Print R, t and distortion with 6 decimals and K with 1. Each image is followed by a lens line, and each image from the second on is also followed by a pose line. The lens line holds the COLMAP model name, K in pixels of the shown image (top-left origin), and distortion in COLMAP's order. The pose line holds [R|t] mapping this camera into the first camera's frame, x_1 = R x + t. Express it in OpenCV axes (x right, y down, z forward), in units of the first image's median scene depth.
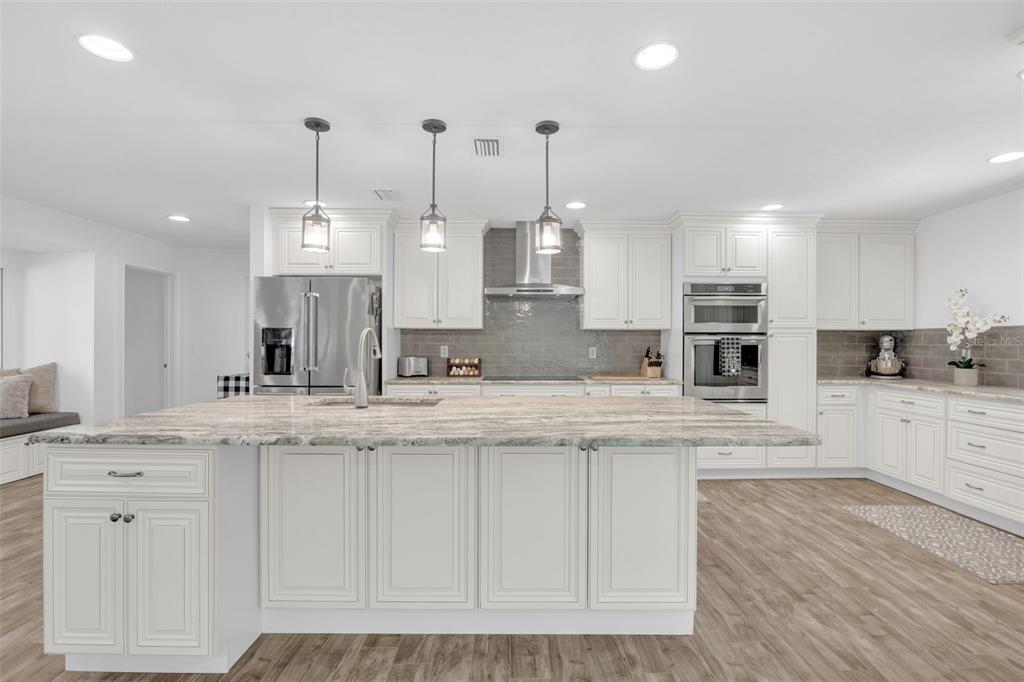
lens RADIAL K [[473.6, 0, 513.8], [0, 473.6, 344.7], [0, 0, 1]] dist [-0.013838, -0.000295]
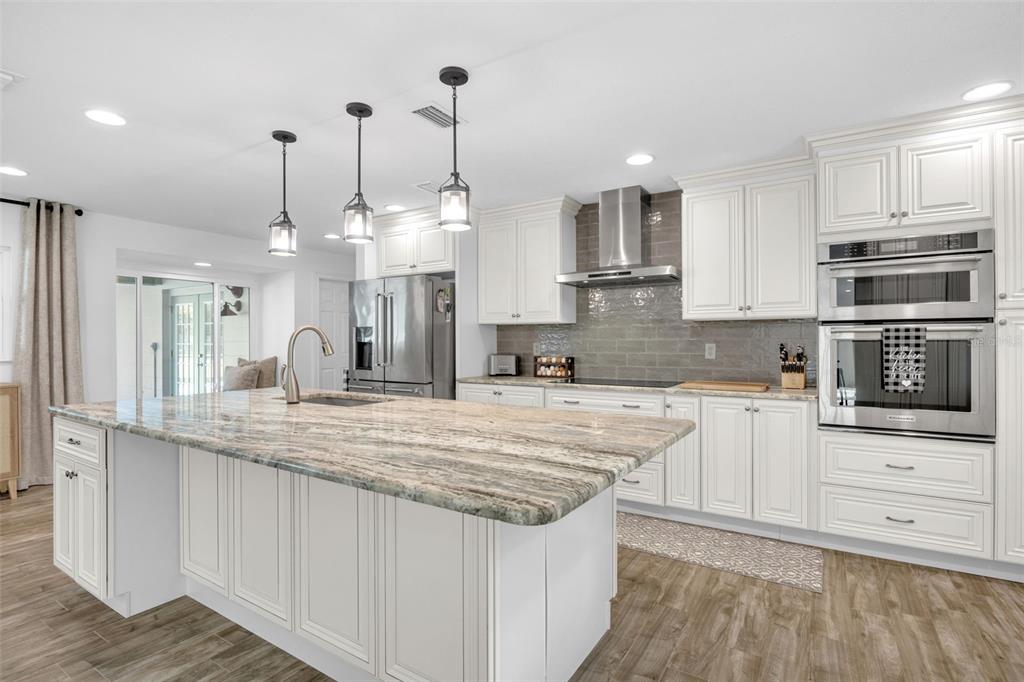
lens RADIAL K [[496.8, 0, 512.0], [0, 496.8, 341.0], [0, 0, 1]] dist [-0.005943, -0.000633]
pose [[0.839762, -0.004502, -0.542935, 0.375884], [0.004100, 0.999990, -0.001950, 0.000991], [0.542939, -0.000589, 0.839772, 0.200519]]
